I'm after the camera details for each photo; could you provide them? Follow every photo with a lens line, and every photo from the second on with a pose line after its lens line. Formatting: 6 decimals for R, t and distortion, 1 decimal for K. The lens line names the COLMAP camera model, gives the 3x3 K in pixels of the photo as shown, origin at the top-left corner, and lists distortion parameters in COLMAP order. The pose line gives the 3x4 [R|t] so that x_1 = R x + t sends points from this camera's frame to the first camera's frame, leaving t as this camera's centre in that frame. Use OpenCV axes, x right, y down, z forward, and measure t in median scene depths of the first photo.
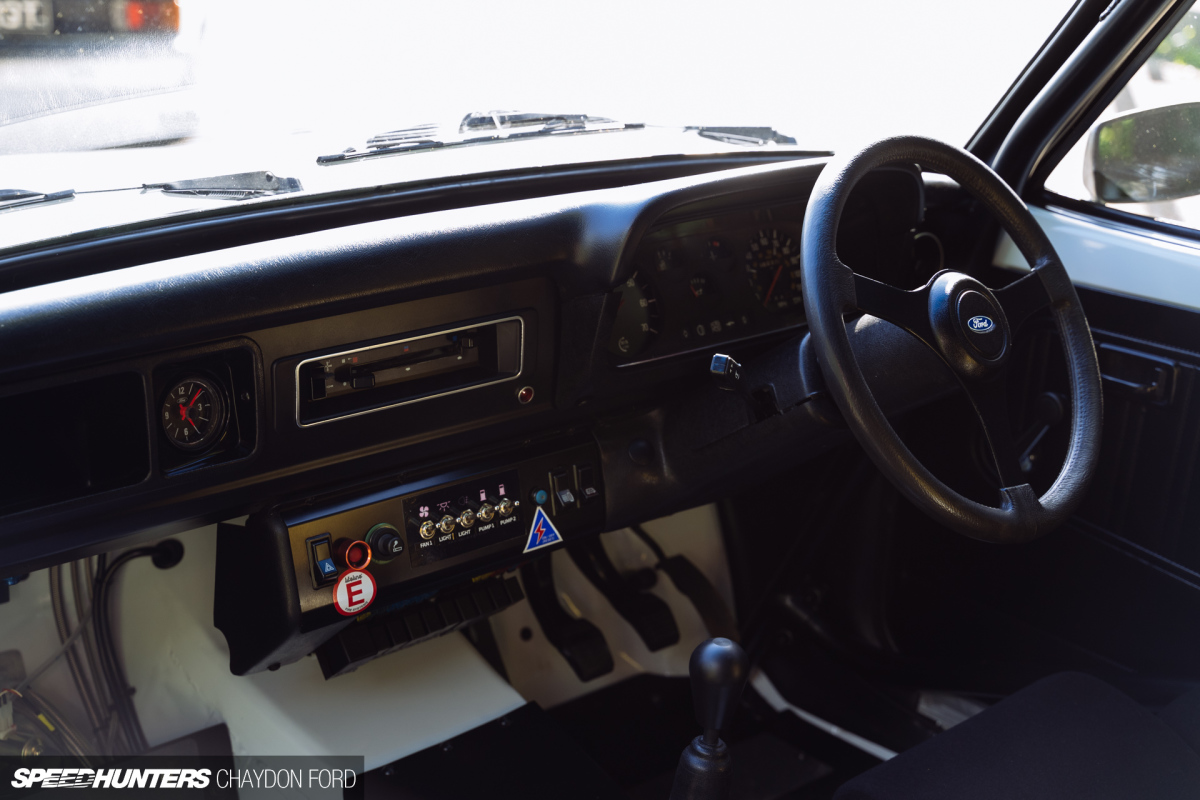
lens RADIAL K [[1666.1, 0, 592.3], [0, 1666.1, 396.2], [0, 0, 1]] dist [0.007970, 0.000000]
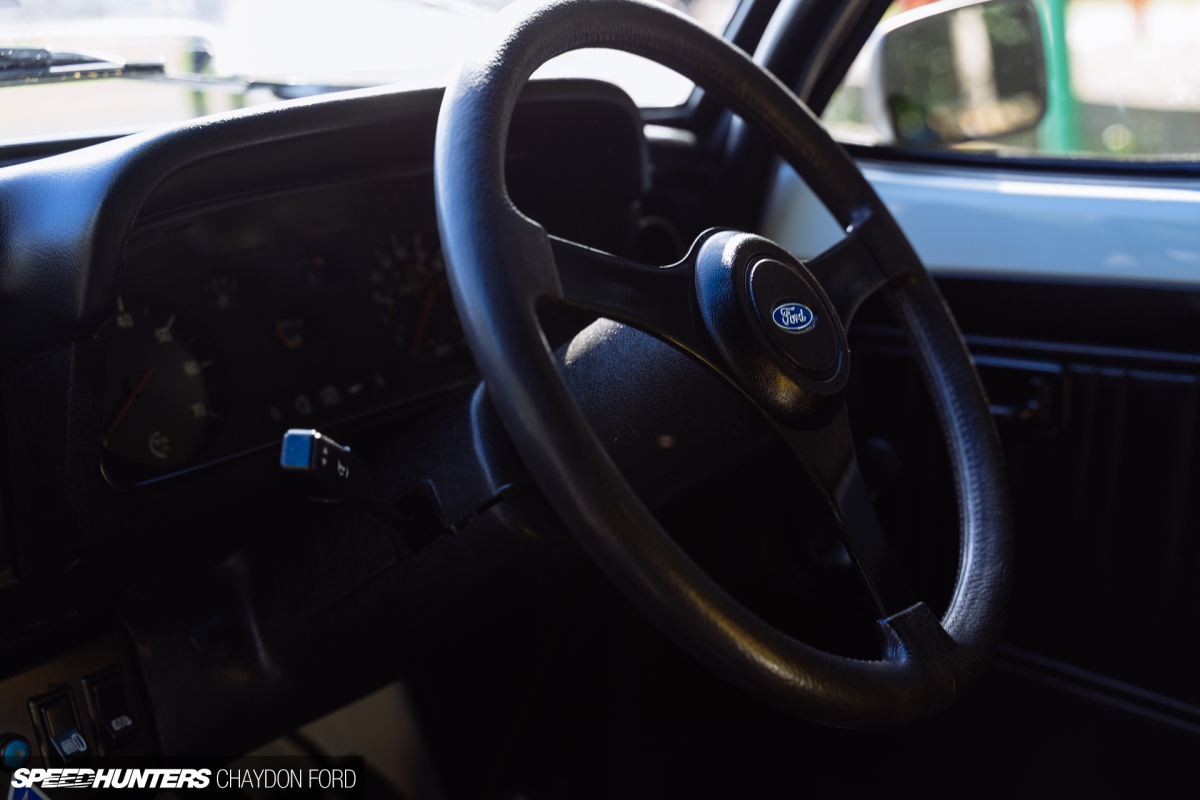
lens RADIAL K [[1591.7, 0, 601.3], [0, 1591.7, 396.8], [0, 0, 1]] dist [0.002765, 0.000000]
pose [[0.976245, -0.120636, 0.179978, 0.073618], [0.132721, 0.989534, -0.056643, 0.002708], [-0.171261, 0.079185, 0.982038, 0.485138]]
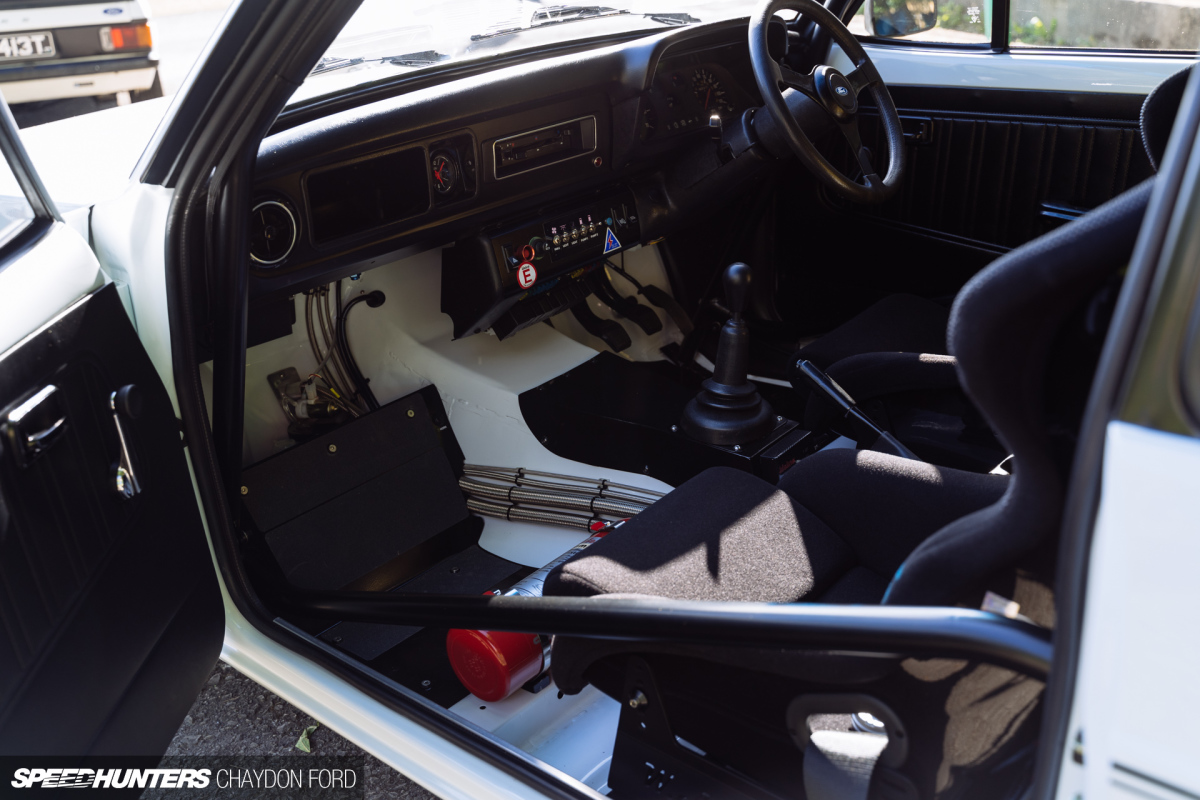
lens RADIAL K [[1234.5, 0, 601.1], [0, 1234.5, 393.5], [0, 0, 1]] dist [0.004278, 0.000000]
pose [[0.982782, -0.133648, 0.127584, -0.239237], [0.124764, 0.989326, 0.075288, 0.146073], [-0.136284, -0.058074, 0.988966, -0.328503]]
